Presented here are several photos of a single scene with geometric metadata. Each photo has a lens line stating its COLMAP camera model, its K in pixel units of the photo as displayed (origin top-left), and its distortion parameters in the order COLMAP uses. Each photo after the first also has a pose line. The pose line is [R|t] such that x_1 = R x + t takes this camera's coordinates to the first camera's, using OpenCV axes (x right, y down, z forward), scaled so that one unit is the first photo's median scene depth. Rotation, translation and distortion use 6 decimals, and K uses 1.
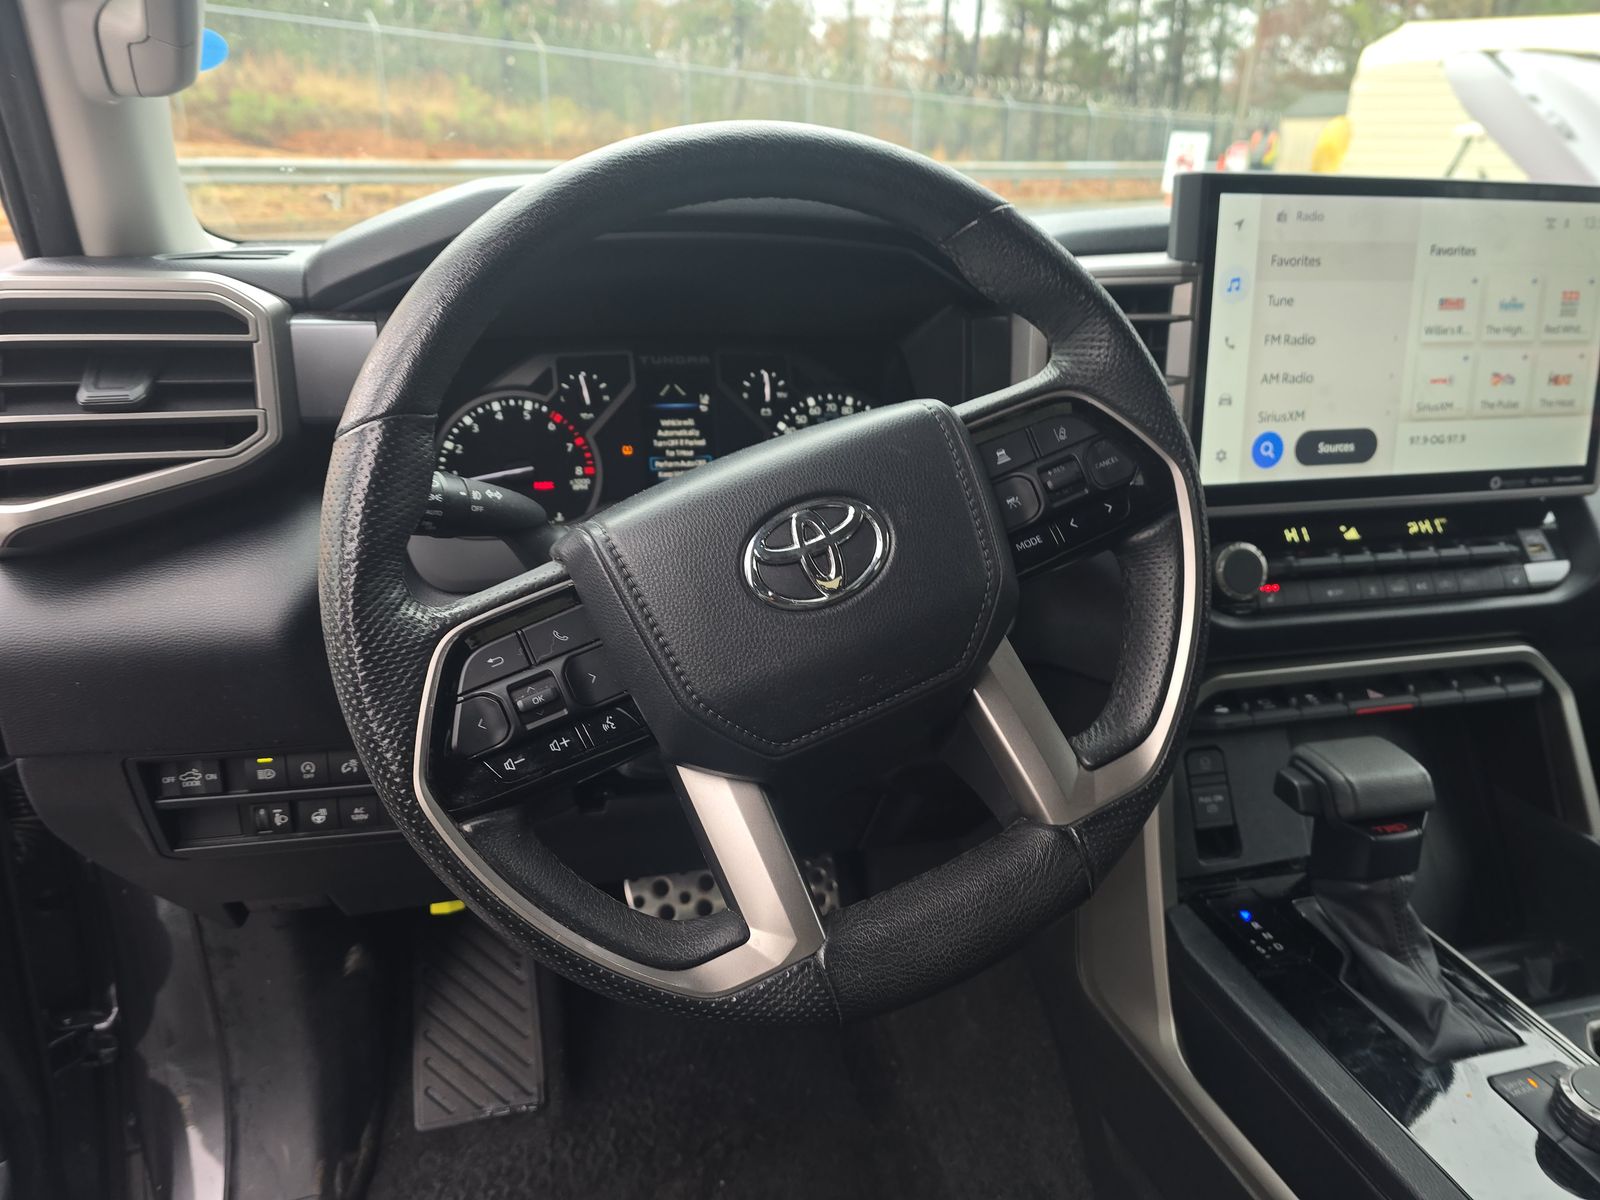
lens RADIAL K [[1087.2, 0, 782.8], [0, 1087.2, 606.3], [0, 0, 1]] dist [0.030949, -0.034808]
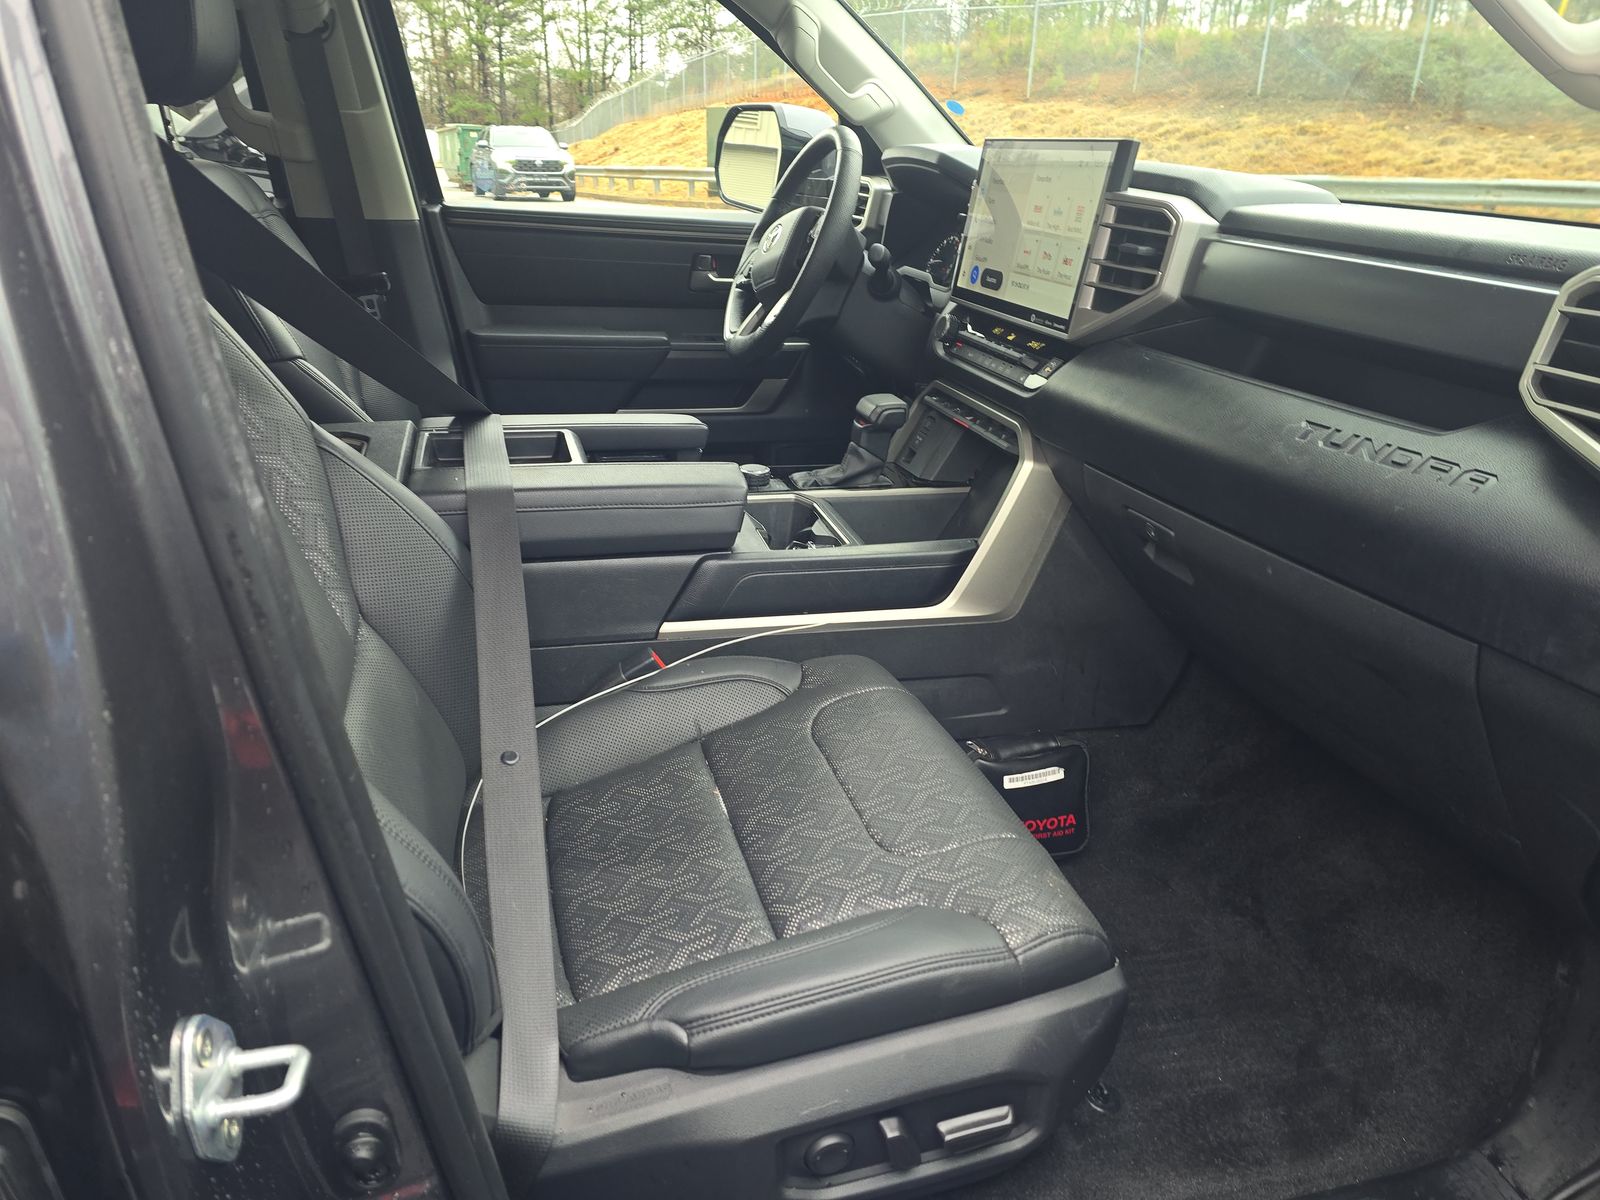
lens RADIAL K [[1087.2, 0, 796.7], [0, 1087.2, 598.9], [0, 0, 1]] dist [0.030949, -0.034808]
pose [[0.018846, 0.367081, -0.929998, 2.383099], [-0.378636, 0.863503, 0.333161, -0.161332], [0.925354, 0.345852, 0.155263, 0.545413]]
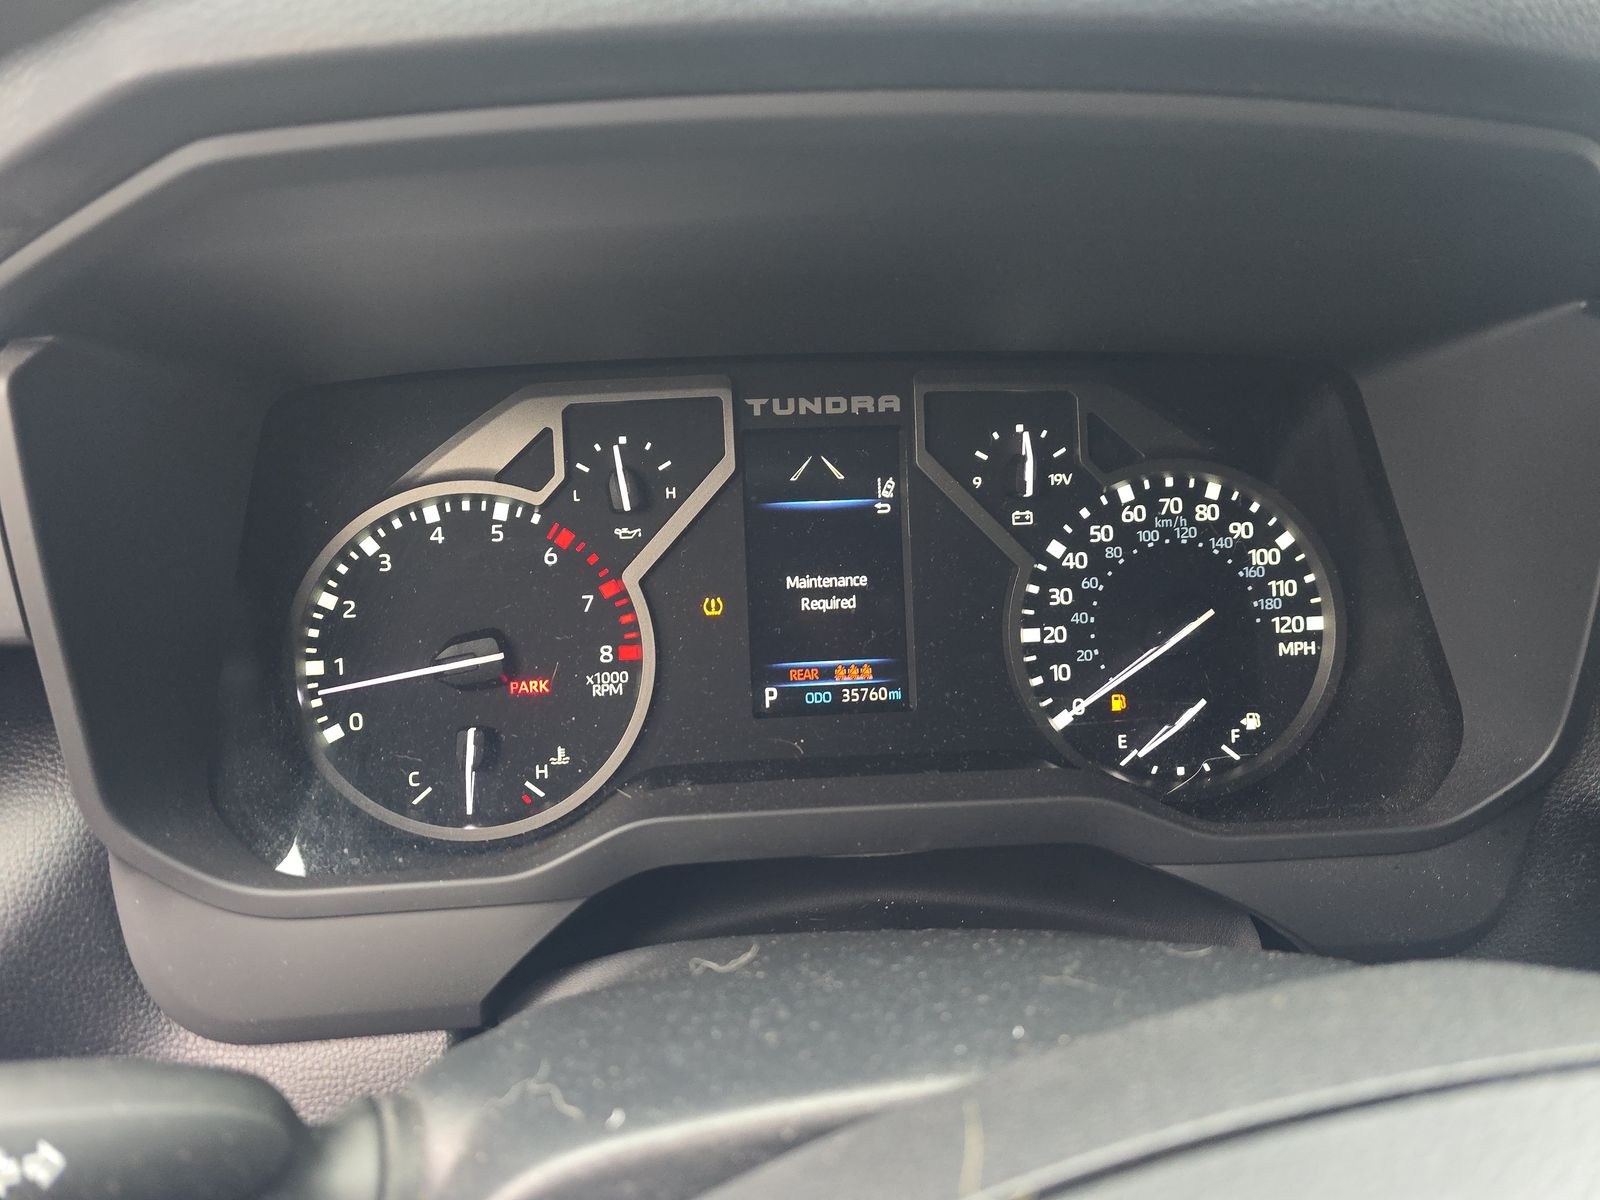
lens RADIAL K [[1087.2, 0, 803.7], [0, 1087.2, 592.0], [0, 0, 1]] dist [0.030949, -0.034808]
pose [[0.983996, 0.043087, -0.172903, -0.026410], [-0.031712, 0.997180, 0.068021, -0.182213], [0.175346, -0.061449, 0.982587, 0.557828]]
